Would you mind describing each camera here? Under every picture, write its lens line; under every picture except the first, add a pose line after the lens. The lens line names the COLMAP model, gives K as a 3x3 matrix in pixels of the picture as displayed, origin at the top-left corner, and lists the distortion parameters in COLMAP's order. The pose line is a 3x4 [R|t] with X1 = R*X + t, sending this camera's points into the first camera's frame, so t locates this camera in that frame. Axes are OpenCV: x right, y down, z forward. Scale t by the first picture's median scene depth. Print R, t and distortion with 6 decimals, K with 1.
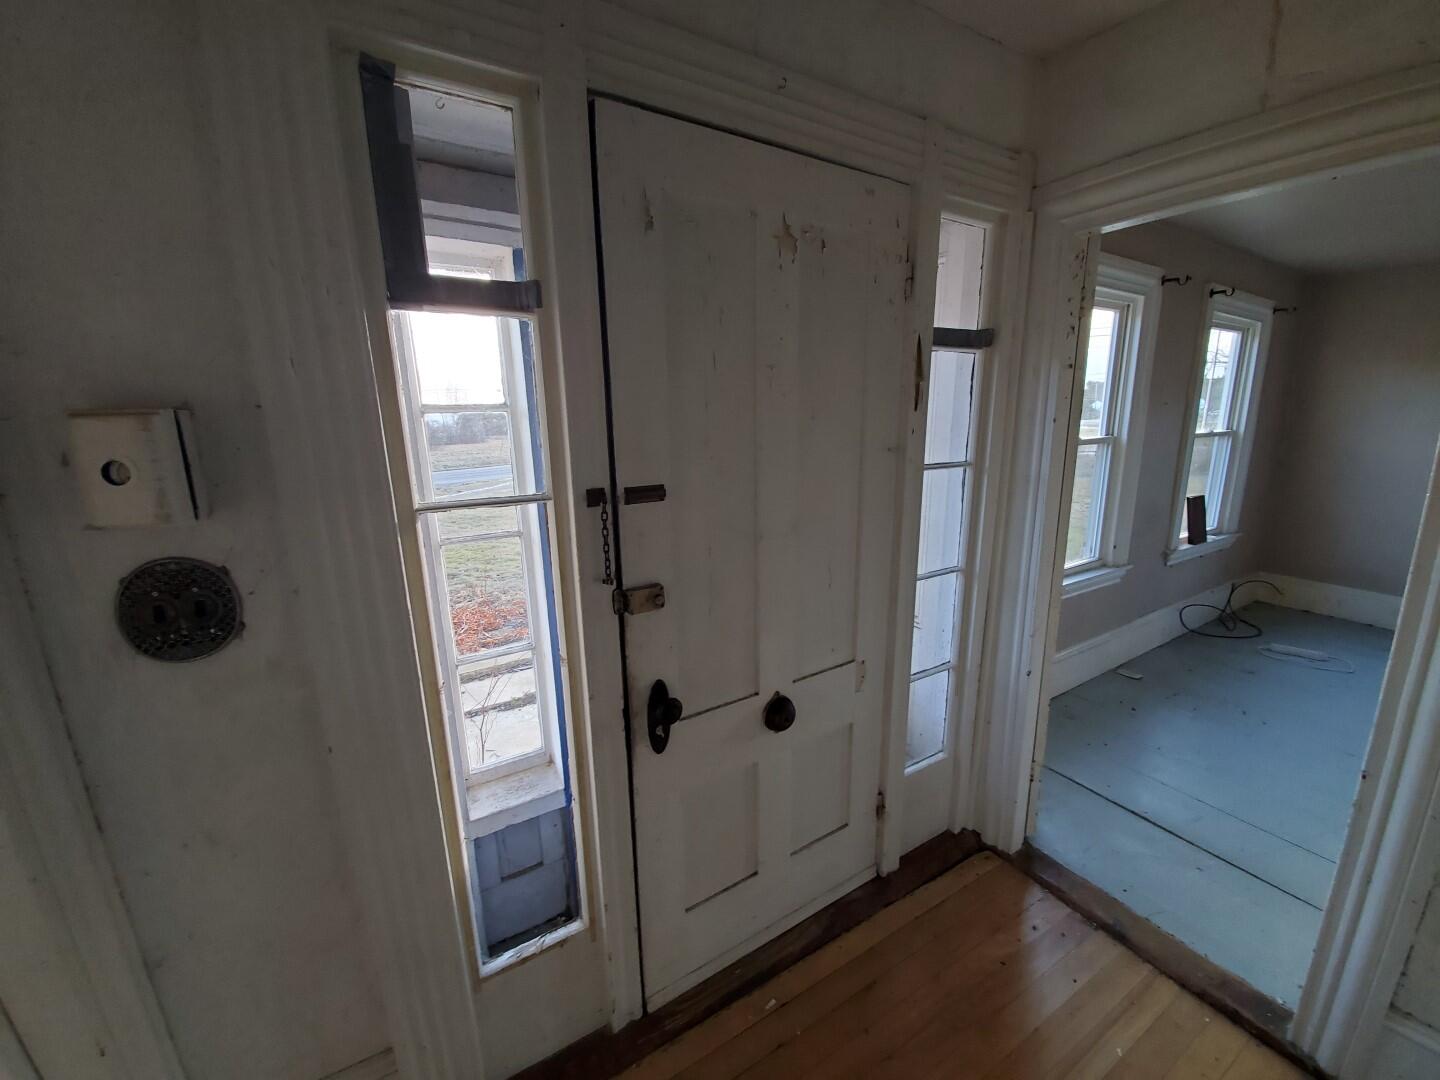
lens RADIAL K [[574.9, 0, 725.4], [0, 574.9, 536.5], [0, 0, 1]] dist [0.000331, -0.000627]
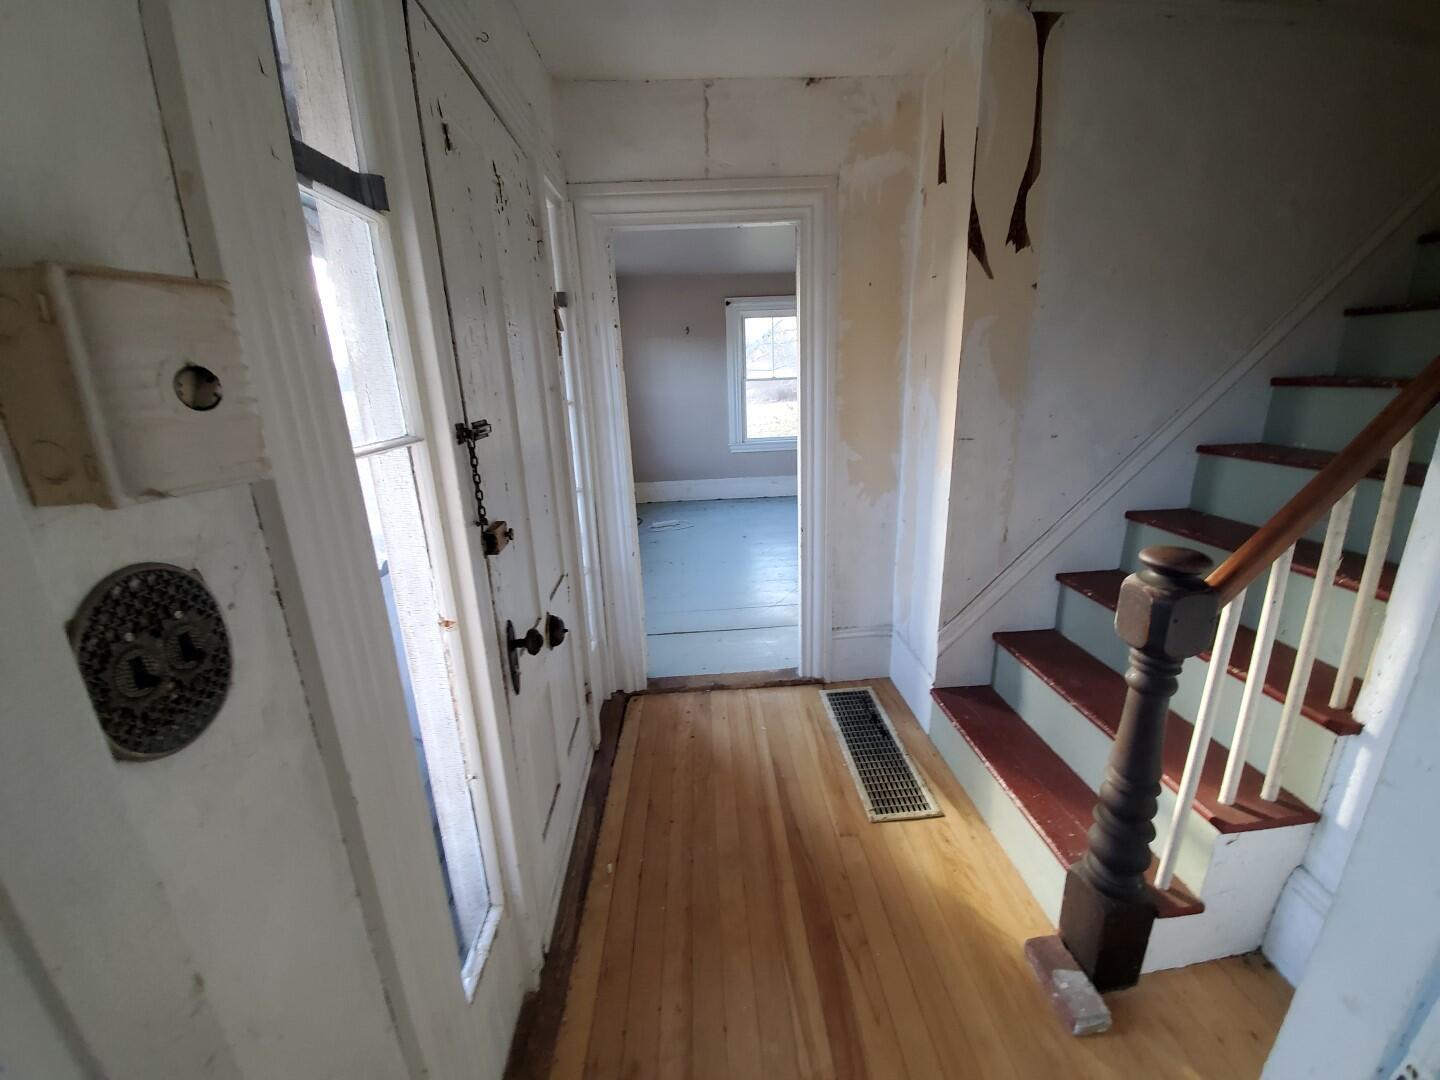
lens RADIAL K [[574.9, 0, 726.7], [0, 574.9, 537.9], [0, 0, 1]] dist [0.000331, -0.000627]
pose [[0.465809, -0.252827, 0.847998, -0.620035], [0.218654, 0.961483, 0.166555, 0.023590], [-0.857446, 0.107835, 0.503149, 0.131269]]
